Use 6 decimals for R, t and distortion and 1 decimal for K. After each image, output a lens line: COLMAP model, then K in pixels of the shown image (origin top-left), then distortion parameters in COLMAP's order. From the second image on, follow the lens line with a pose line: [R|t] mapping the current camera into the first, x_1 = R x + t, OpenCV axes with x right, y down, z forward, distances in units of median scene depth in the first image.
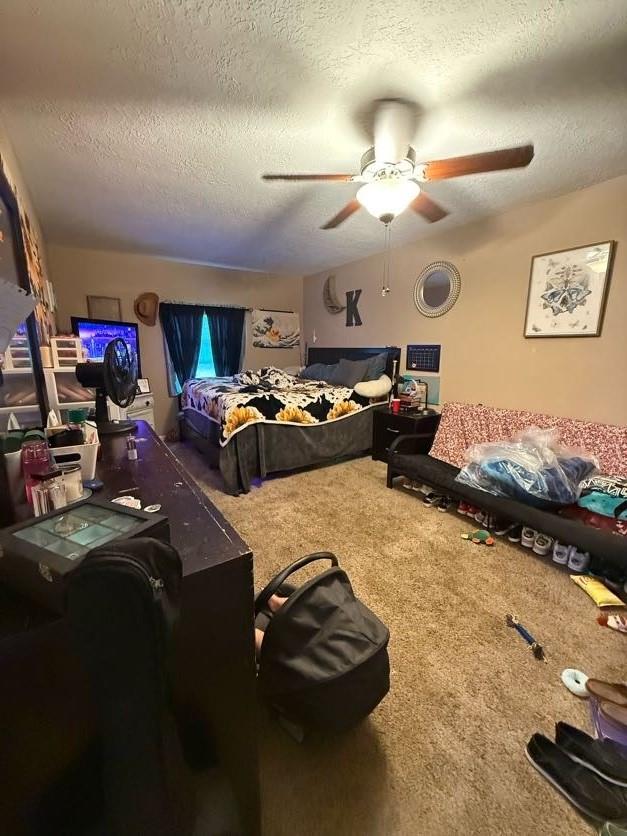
lens RADIAL K [[335.3, 0, 313.8], [0, 335.3, 416.0], [0, 0, 1]] dist [-0.009561, -0.000032]
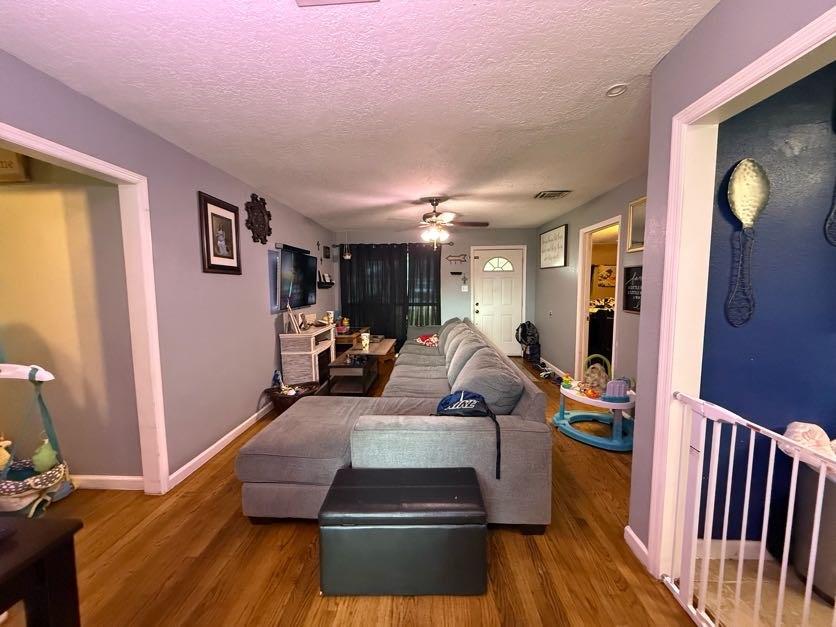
lens RADIAL K [[335.3, 0, 417.4], [0, 335.3, 314.9], [0, 0, 1]] dist [-0.009561, -0.000032]
pose [[0.816024, 0.046307, -0.576160, 0.055354], [-0.113207, 0.990285, -0.080746, 0.176498], [0.566823, 0.131116, 0.813339, -0.878982]]
